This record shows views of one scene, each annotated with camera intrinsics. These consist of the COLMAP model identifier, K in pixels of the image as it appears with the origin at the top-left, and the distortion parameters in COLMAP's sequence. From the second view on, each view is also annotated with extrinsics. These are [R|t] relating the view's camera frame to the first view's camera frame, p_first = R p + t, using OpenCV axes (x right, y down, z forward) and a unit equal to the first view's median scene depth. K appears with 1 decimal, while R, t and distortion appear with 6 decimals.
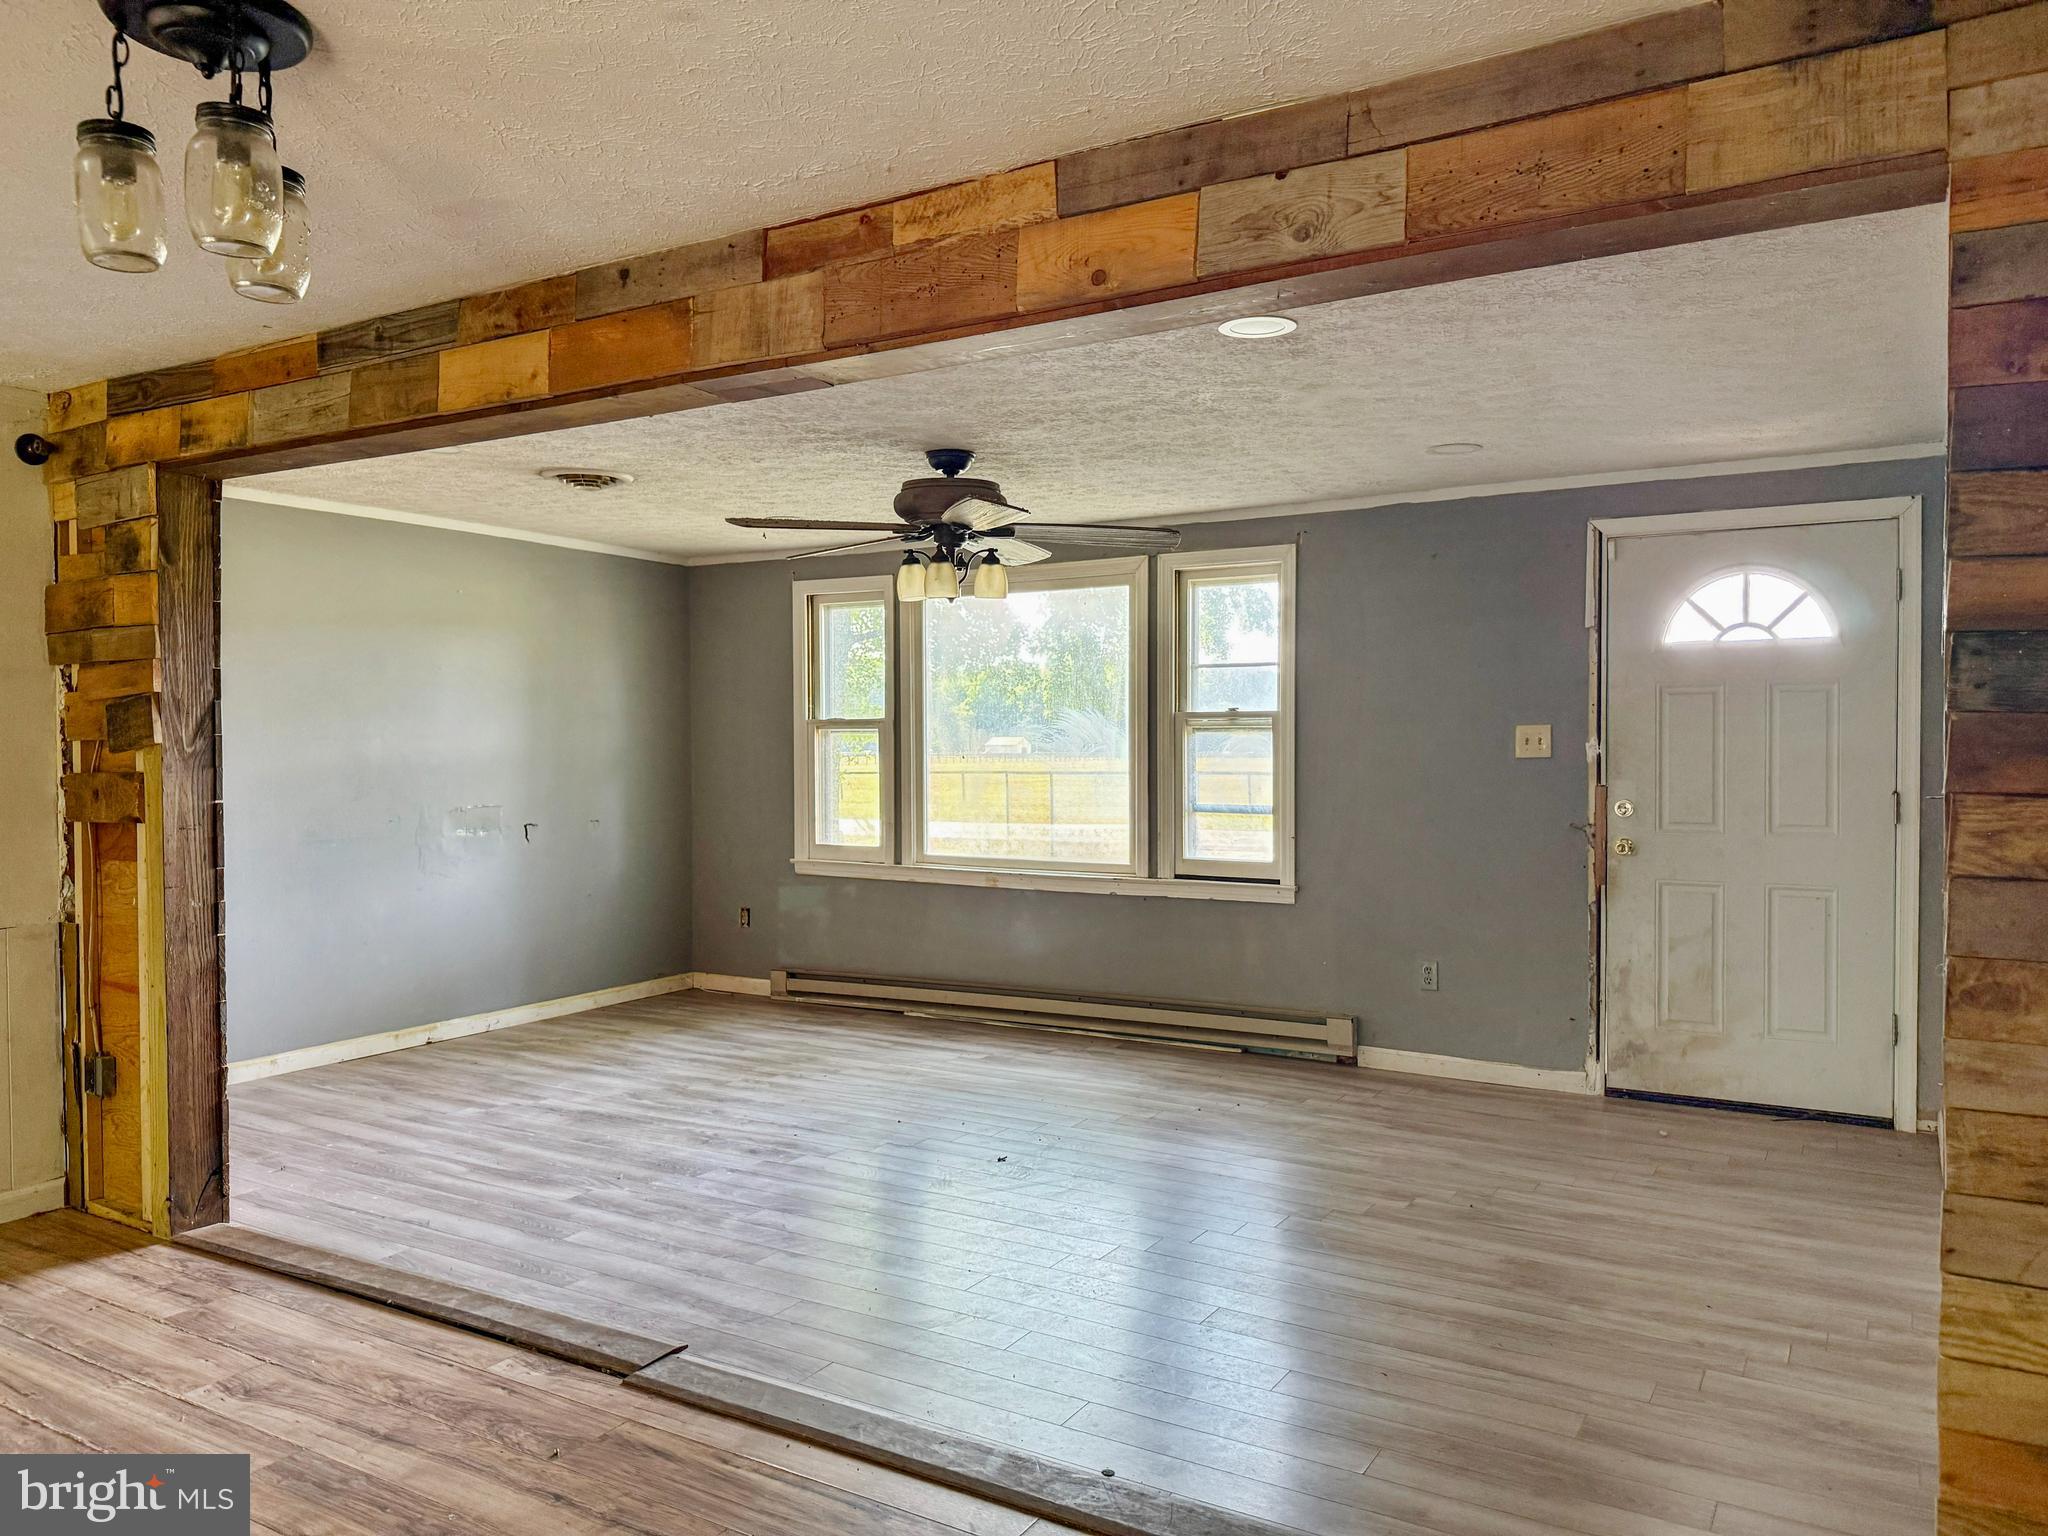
lens RADIAL K [[1440.2, 0, 1024.0], [0, 1440.2, 768.0], [0, 0, 1]] dist [0.062536, -0.094445]
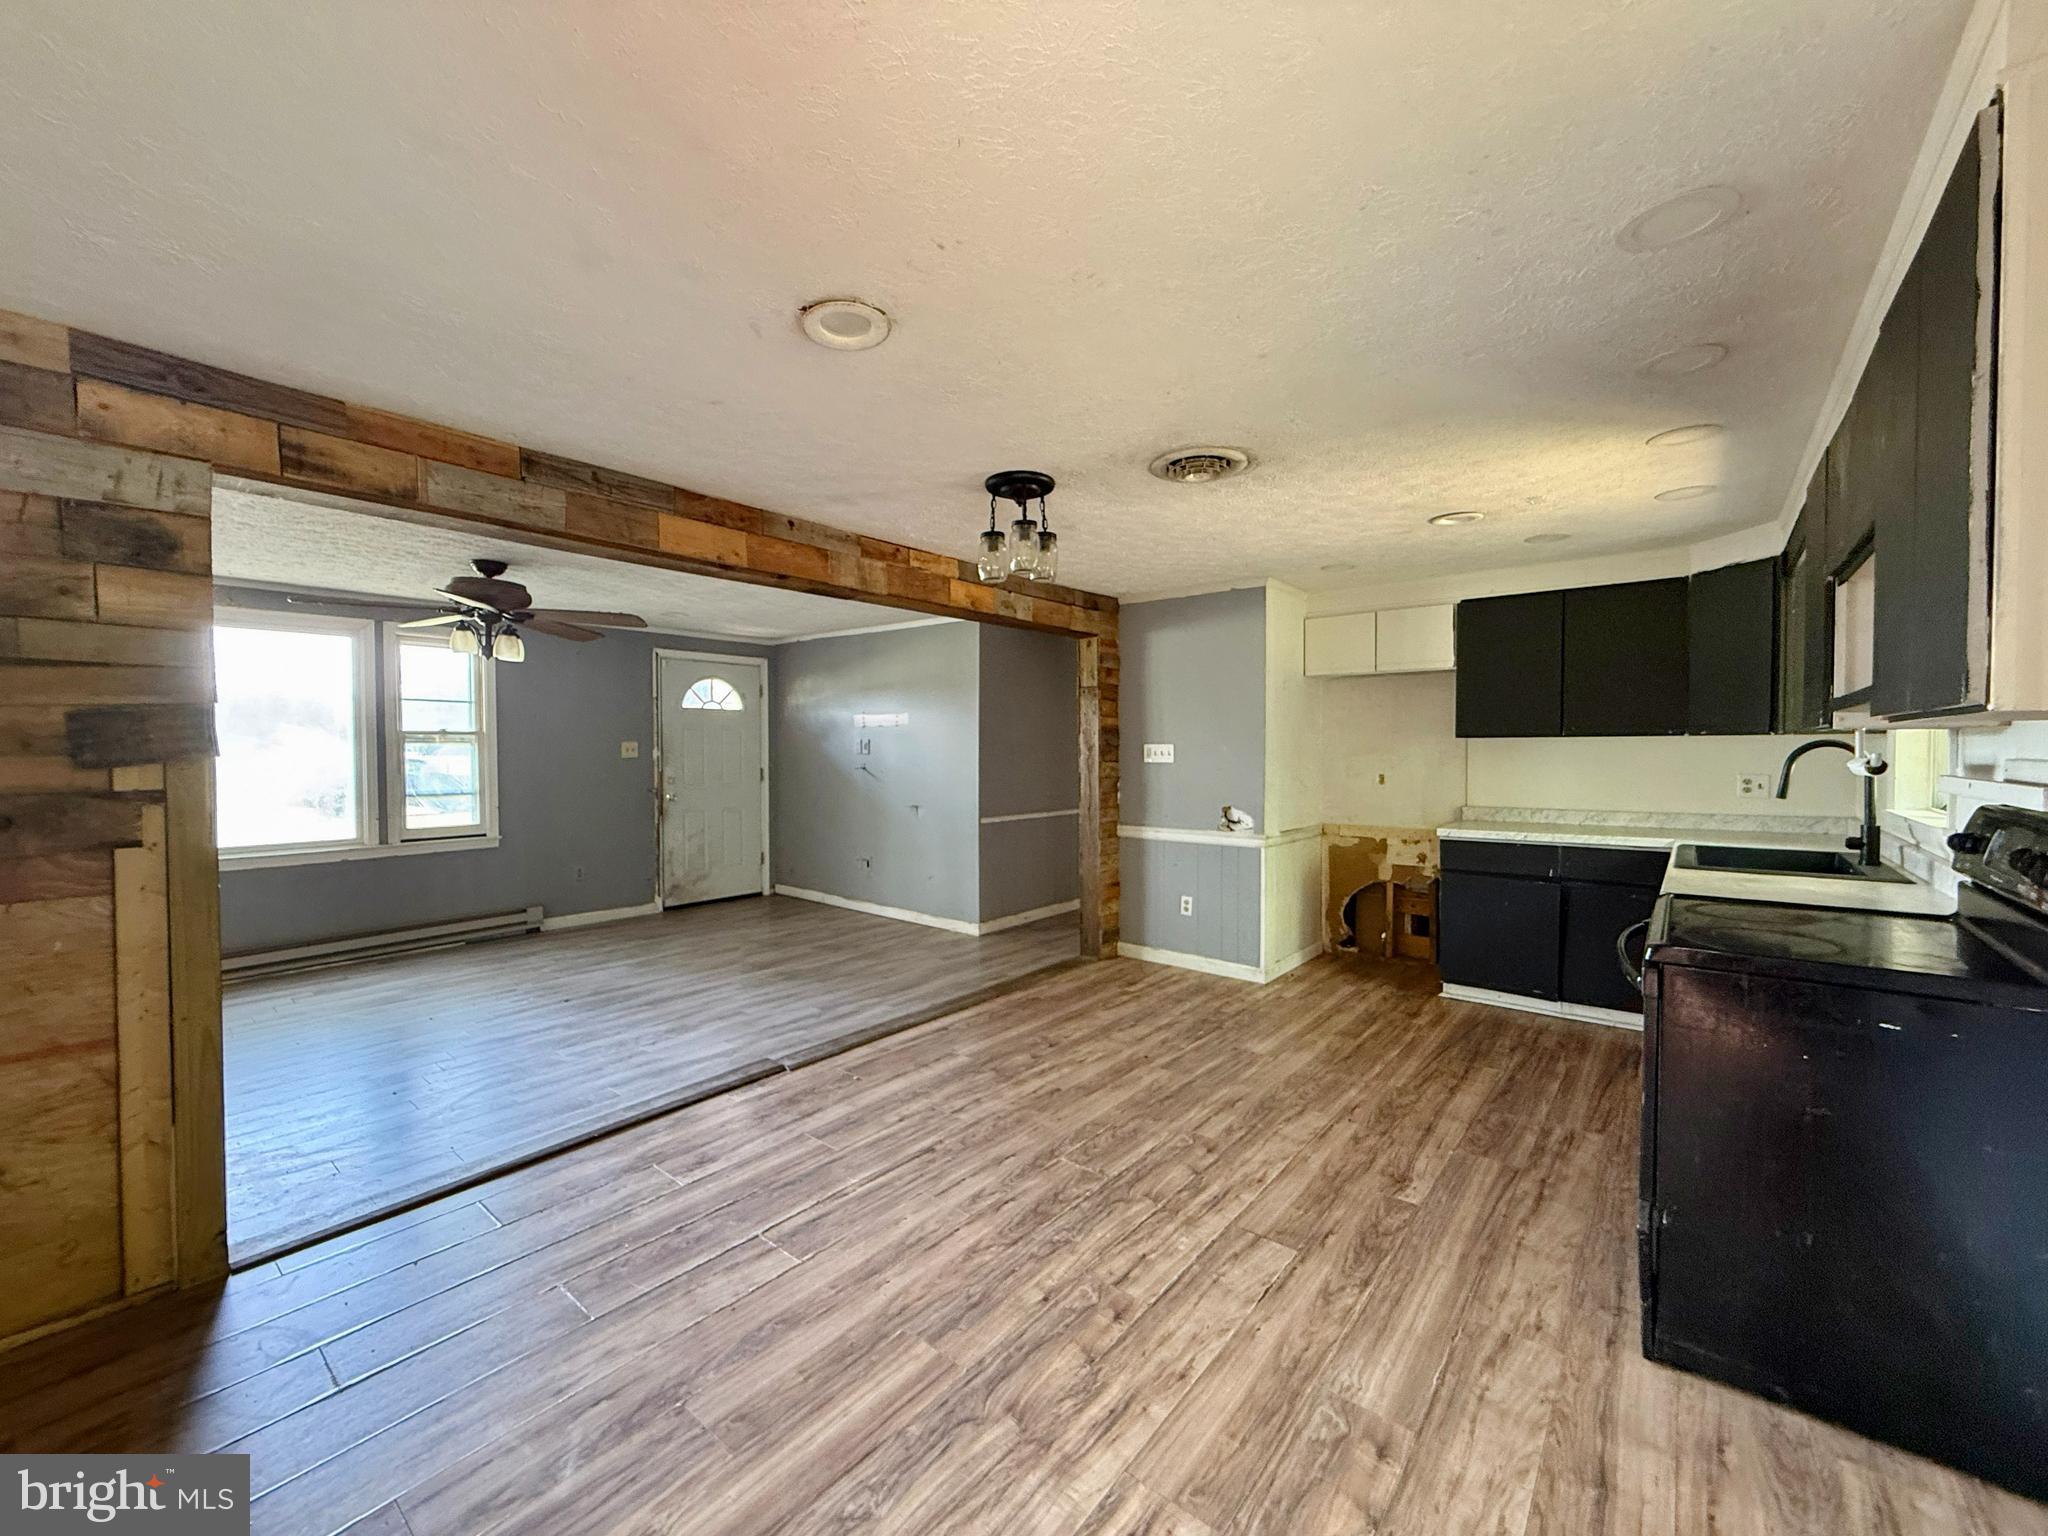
lens RADIAL K [[822.8, 0, 1016.6], [0, 822.8, 764.4], [0, 0, 1]] dist [-0.001730, 0.000077]
pose [[0.146884, -0.020355, 0.988944, -1.175130], [0.017890, 0.999679, 0.017918, -0.014932], [-0.988992, 0.015061, 0.147201, 0.448009]]
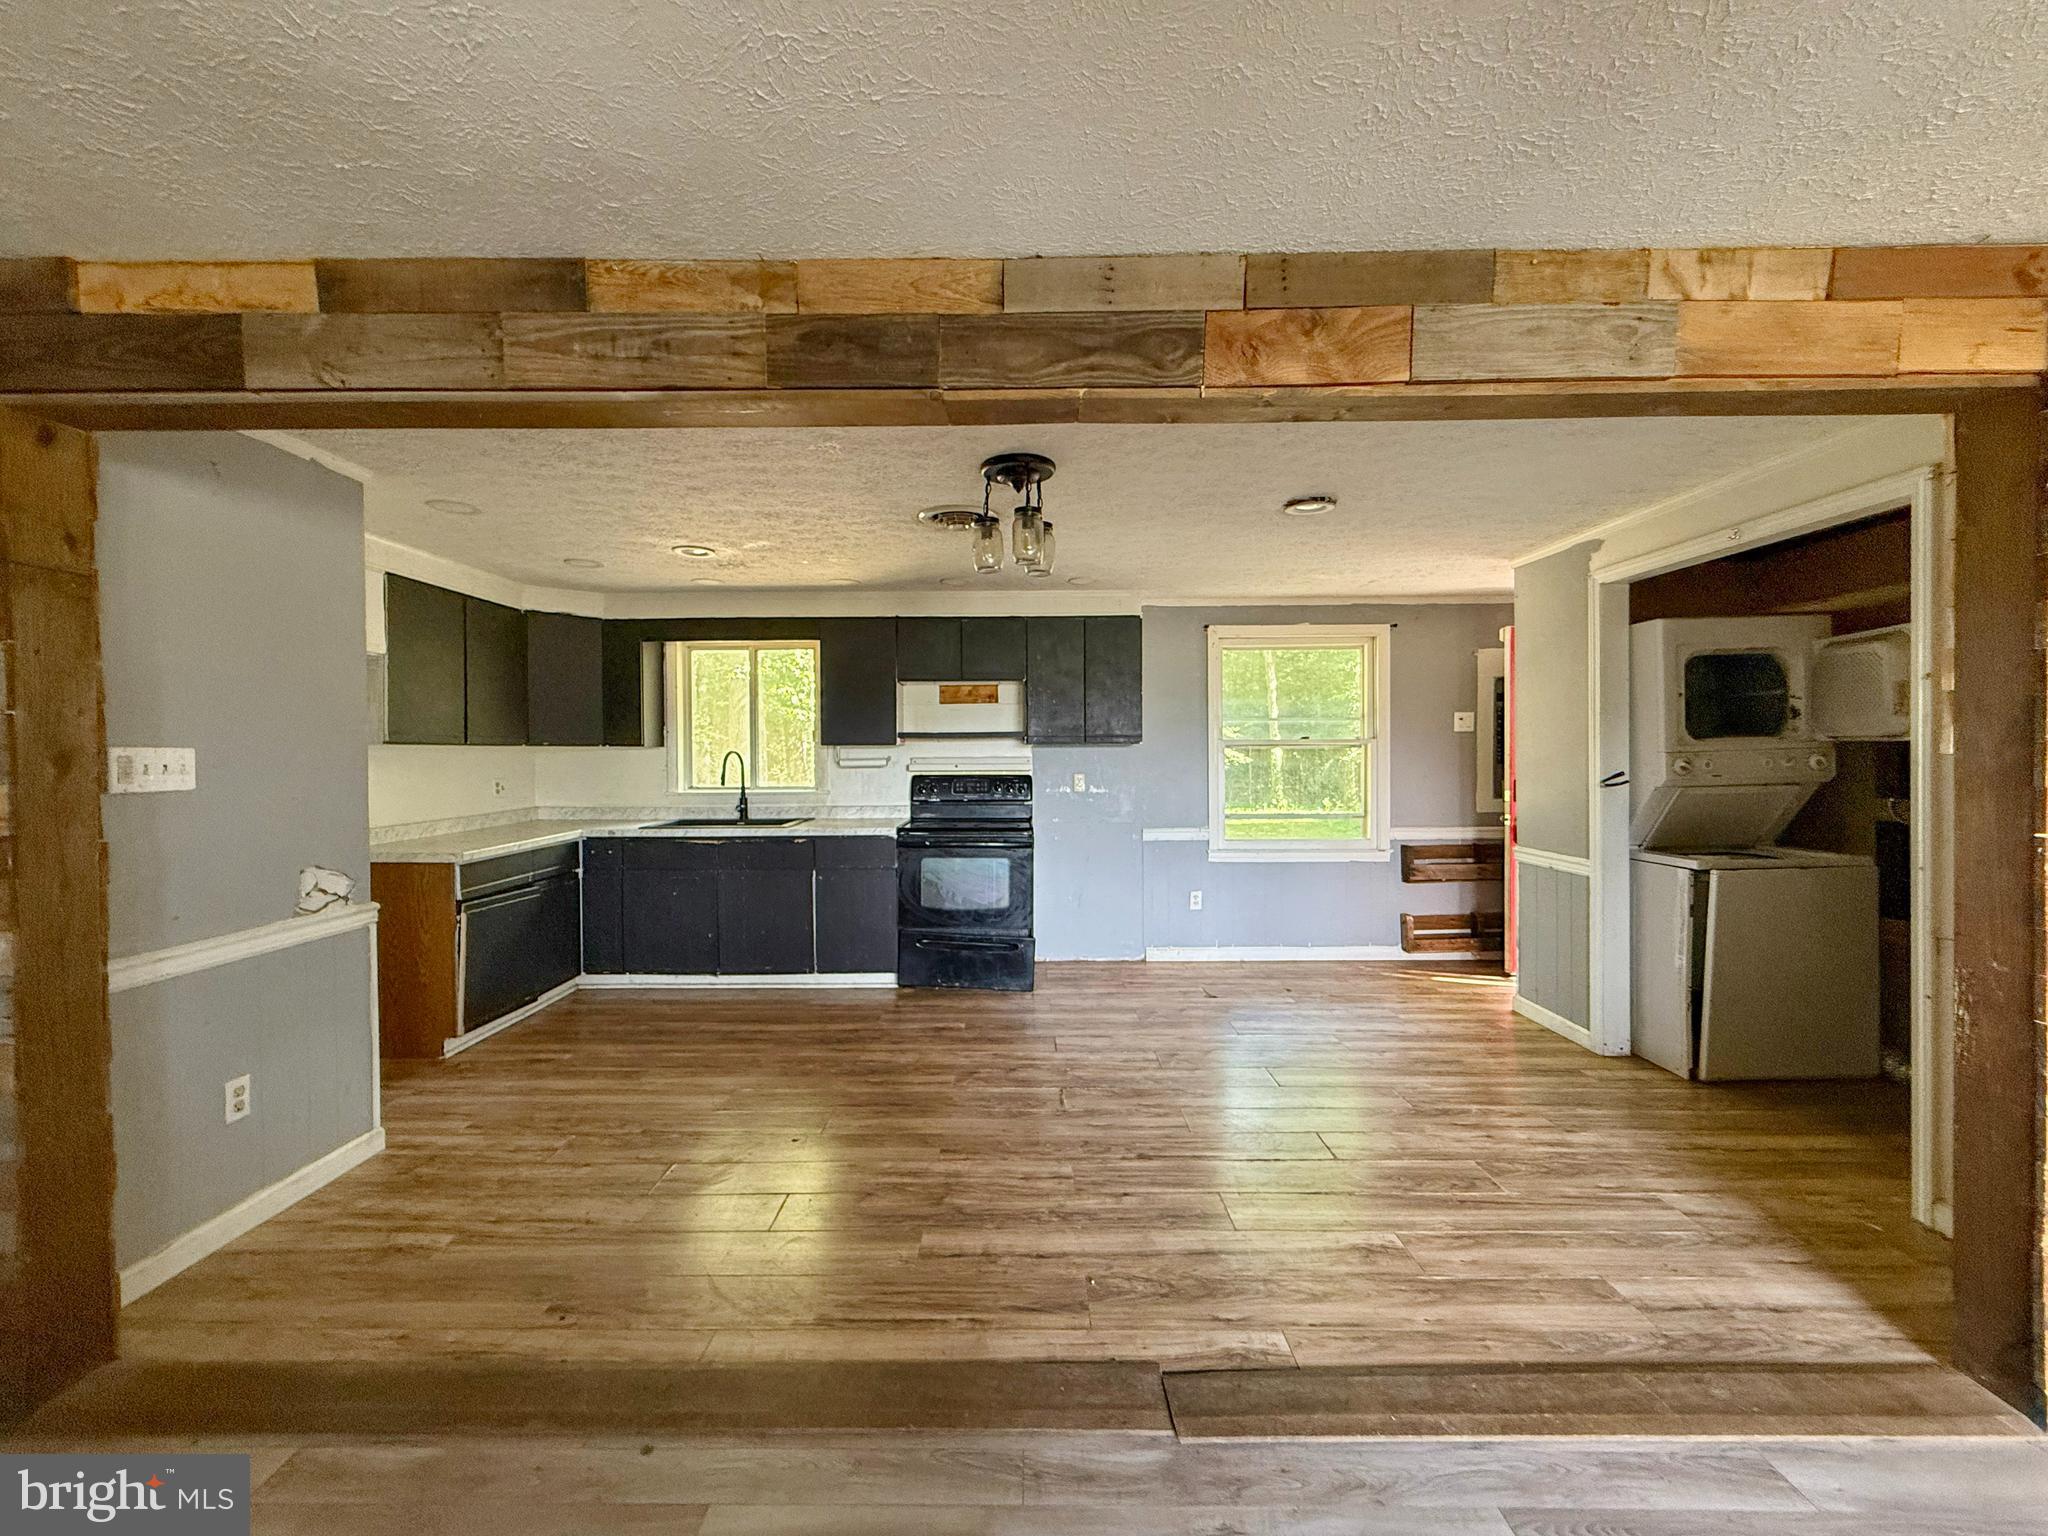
lens RADIAL K [[796.9, 0, 1024.0], [0, 796.9, 768.0], [0, 0, 1]] dist [0.001205, 0.000069]
pose [[-0.860715, 0.013815, -0.508899, 0.084367], [-0.002245, 0.999519, 0.030932, -0.024597], [0.509082, 0.027766, -0.860270, 1.249812]]
